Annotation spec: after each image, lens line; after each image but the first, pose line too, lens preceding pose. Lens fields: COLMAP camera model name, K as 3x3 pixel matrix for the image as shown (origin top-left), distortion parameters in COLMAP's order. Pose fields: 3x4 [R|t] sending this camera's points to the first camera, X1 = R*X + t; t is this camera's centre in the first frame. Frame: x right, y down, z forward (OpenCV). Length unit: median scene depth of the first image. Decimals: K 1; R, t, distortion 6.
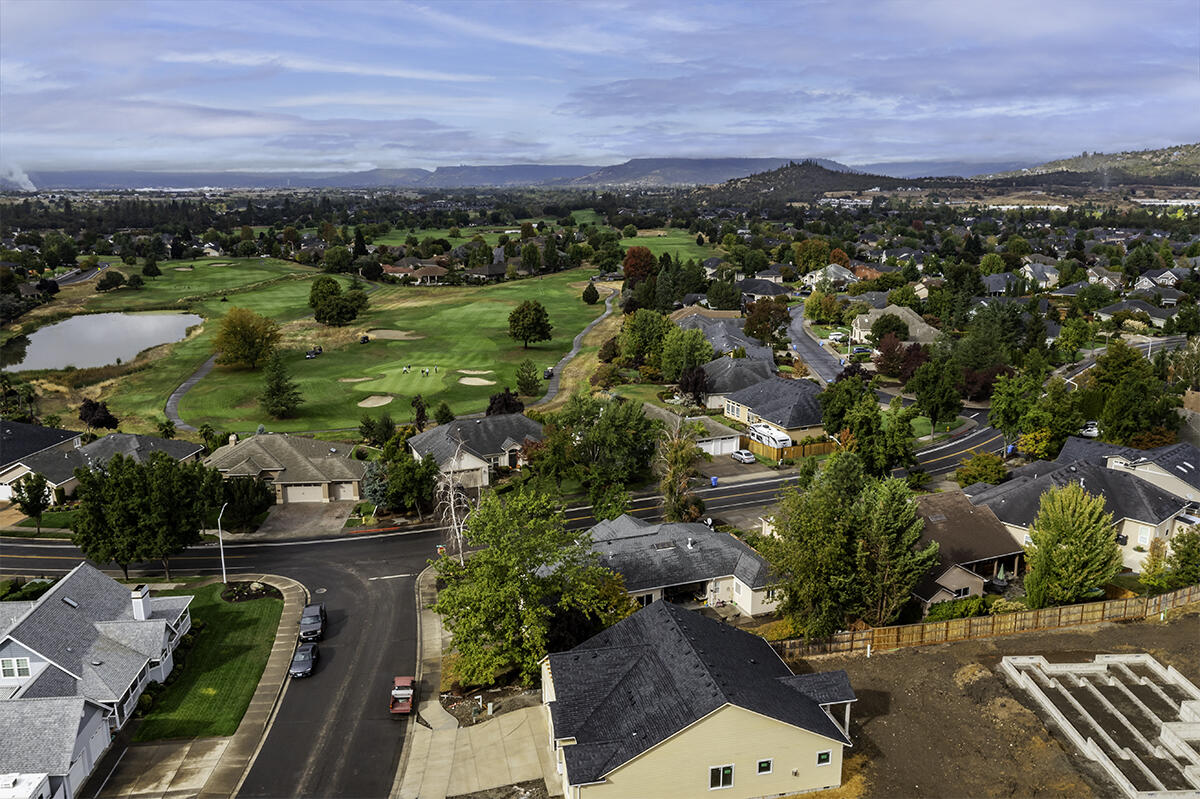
lens RADIAL K [[940.7, 0, 600.0], [0, 940.7, 399.5], [0, 0, 1]] dist [-0.026429, 0.001968]
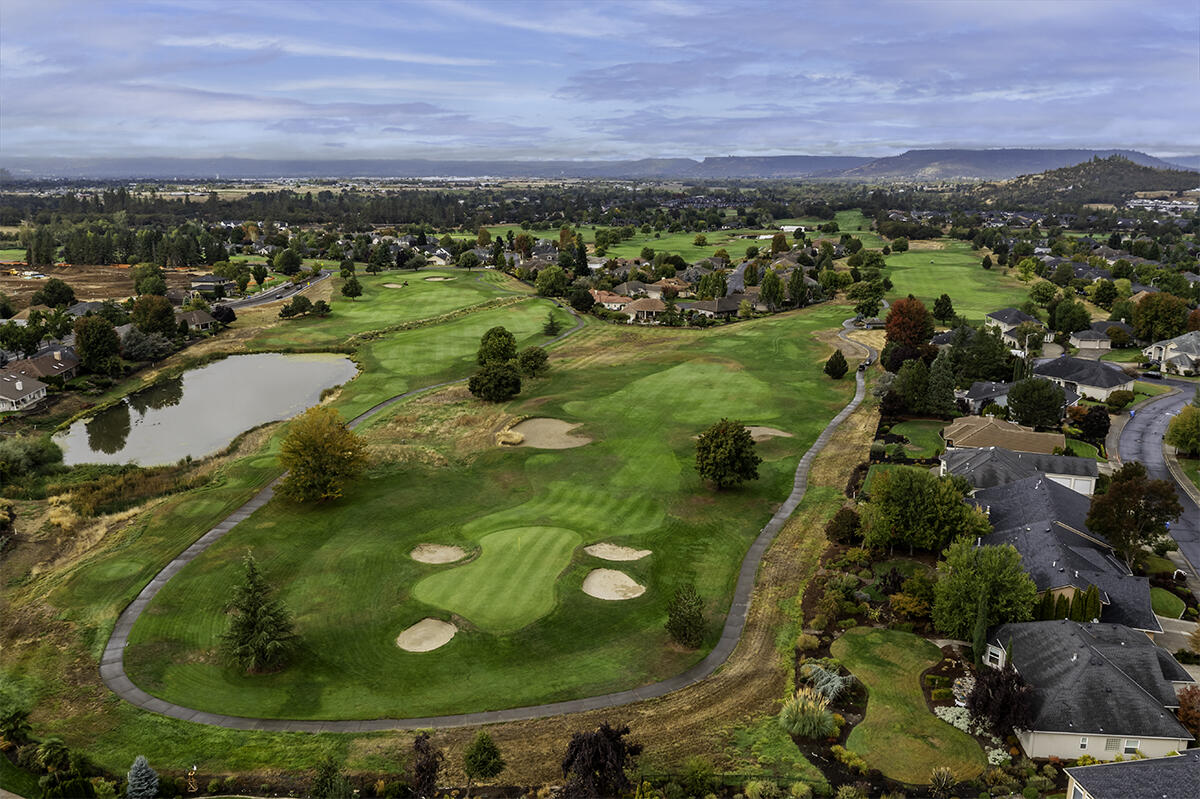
lens RADIAL K [[947.0, 0, 602.3], [0, 947.0, 397.4], [0, 0, 1]] dist [-0.030179, 0.006272]
pose [[0.963205, 0.066733, -0.260351, 0.008865], [-0.065227, 0.997766, 0.014431, -0.094616], [0.260732, 0.003082, 0.965406, 0.255884]]
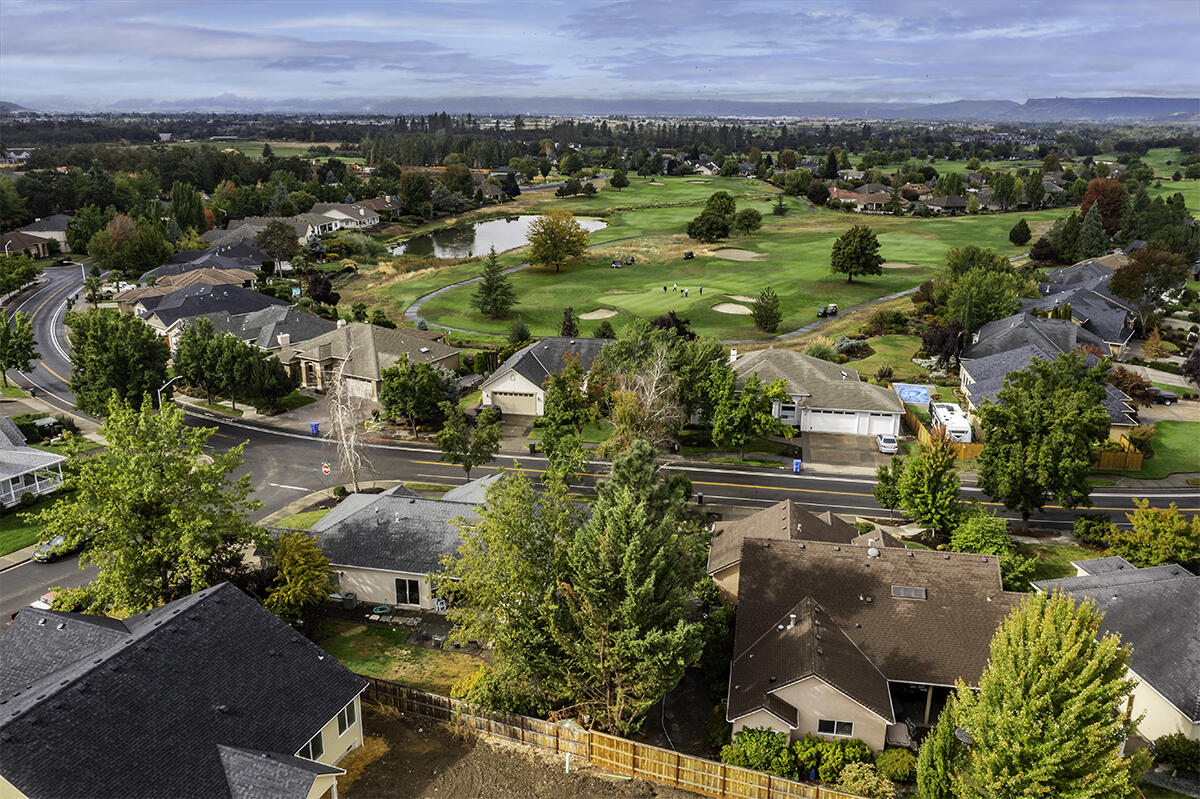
lens RADIAL K [[940.7, 0, 600.0], [0, 940.7, 399.5], [0, 0, 1]] dist [-0.026429, 0.001968]
pose [[0.837486, 0.167516, -0.520149, 0.146105], [-0.131357, 0.985658, 0.105939, -0.007947], [0.530436, -0.020397, 0.847480, 0.125583]]
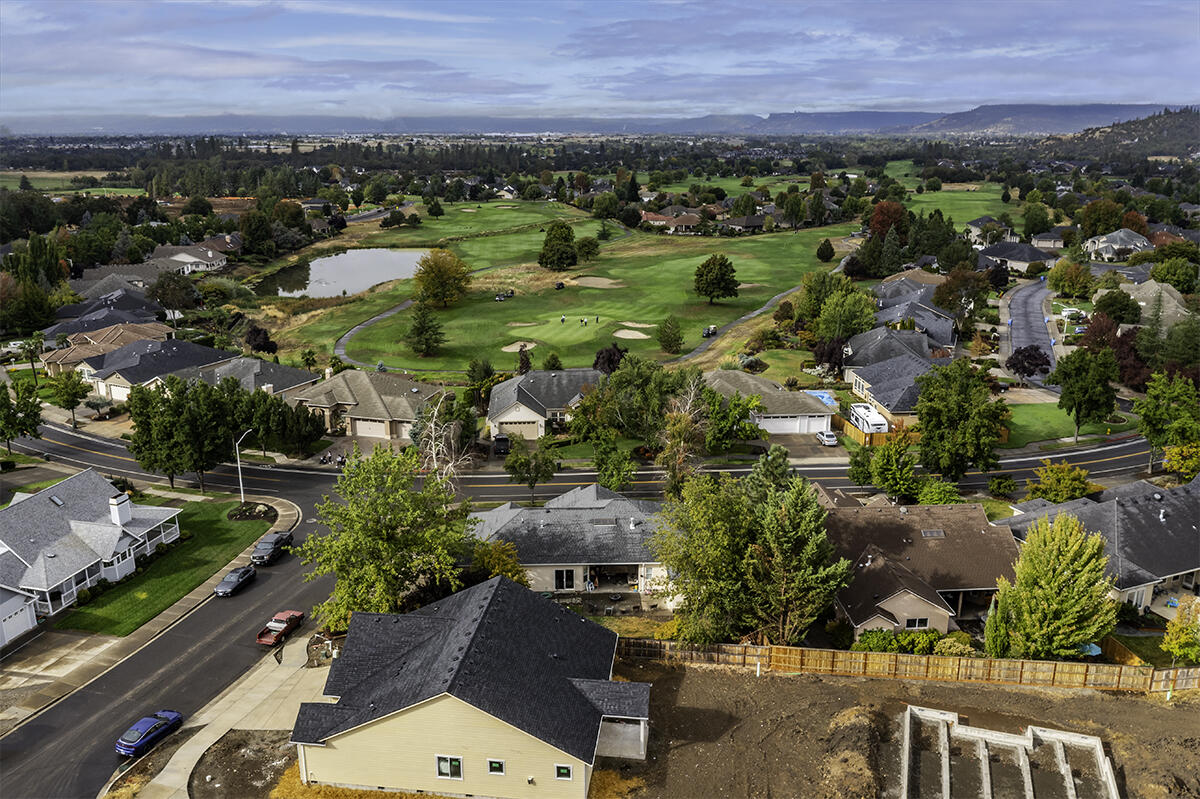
lens RADIAL K [[947.0, 0, 602.3], [0, 947.0, 397.4], [0, 0, 1]] dist [-0.030179, 0.006272]
pose [[0.944279, 0.092392, -0.315912, 0.101911], [-0.076670, 0.995135, 0.061867, -0.008025], [0.320091, -0.034199, 0.946769, 0.028885]]
